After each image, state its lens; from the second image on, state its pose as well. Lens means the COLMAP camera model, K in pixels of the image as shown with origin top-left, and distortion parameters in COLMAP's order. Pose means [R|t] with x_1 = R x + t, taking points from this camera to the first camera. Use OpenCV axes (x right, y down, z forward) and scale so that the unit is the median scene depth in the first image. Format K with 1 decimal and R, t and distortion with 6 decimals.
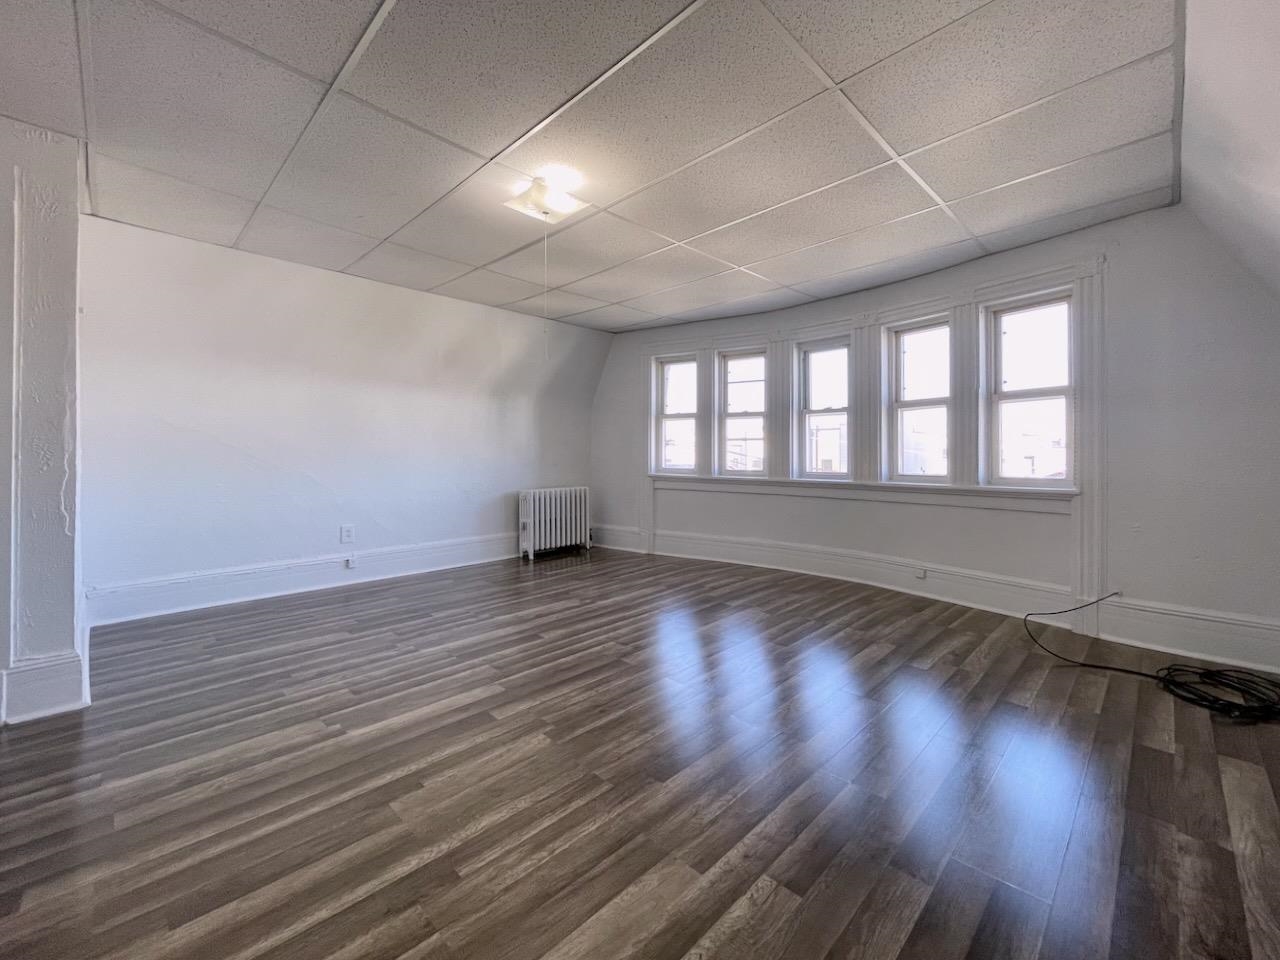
lens RADIAL K [[529.8, 0, 639.7], [0, 529.8, 462.1], [0, 0, 1]] dist [0.001885, 0.000011]
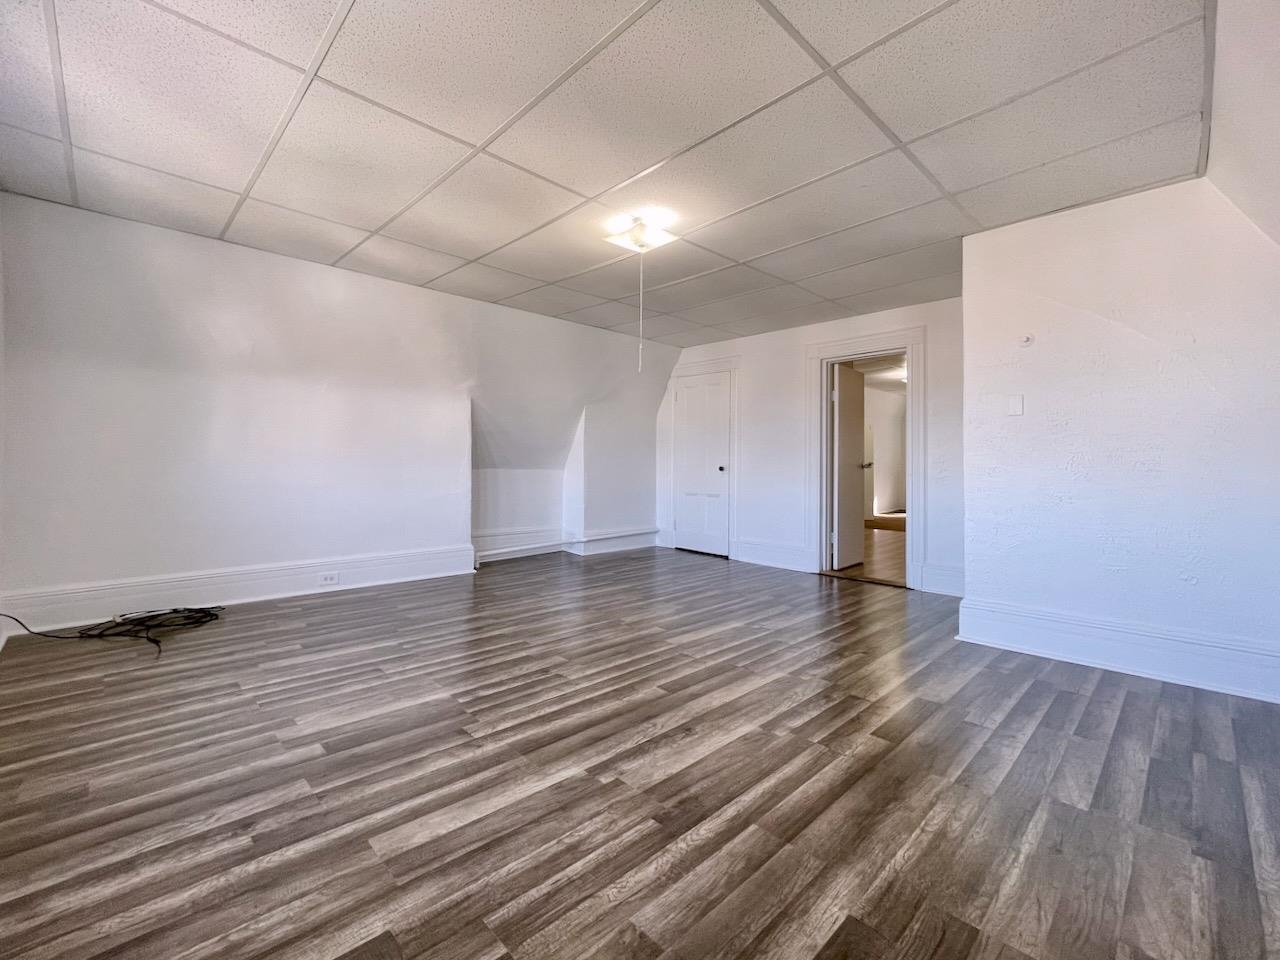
lens RADIAL K [[551.4, 0, 636.8], [0, 551.4, 446.2], [0, 0, 1]] dist [-0.002503, 0.000407]
pose [[-0.999648, -0.010540, 0.024351, -0.182701], [-0.011147, 0.999628, -0.024893, -0.003475], [-0.024080, -0.025155, -0.999393, 1.994839]]
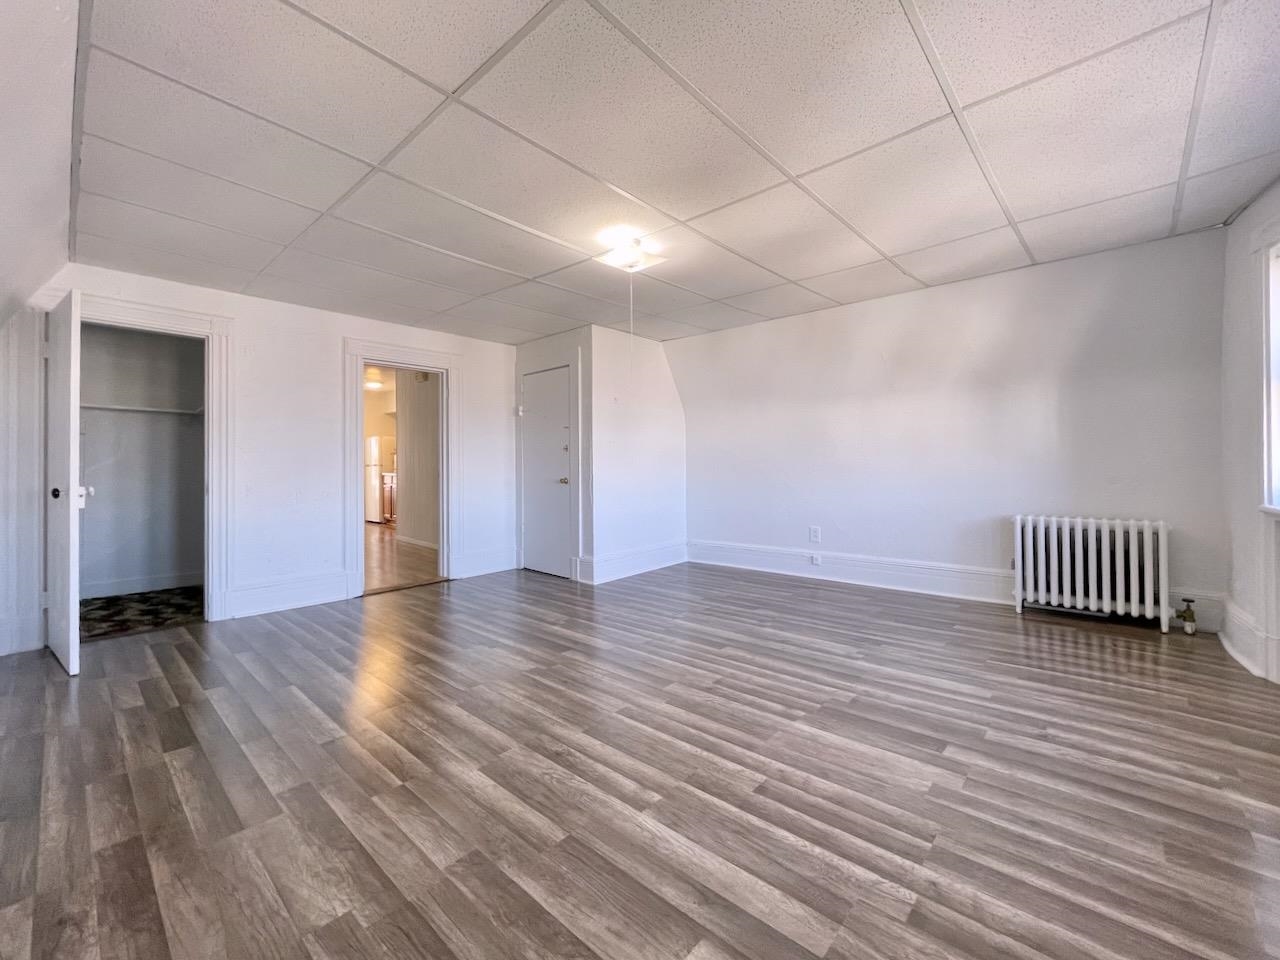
lens RADIAL K [[529.8, 0, 639.7], [0, 529.8, 462.1], [0, 0, 1]] dist [0.001885, 0.000011]
pose [[0.042395, -0.004754, -0.999090, 0.914573], [-0.000095, 0.999989, -0.004763, -0.027585], [0.999101, 0.000297, 0.042394, 0.875711]]
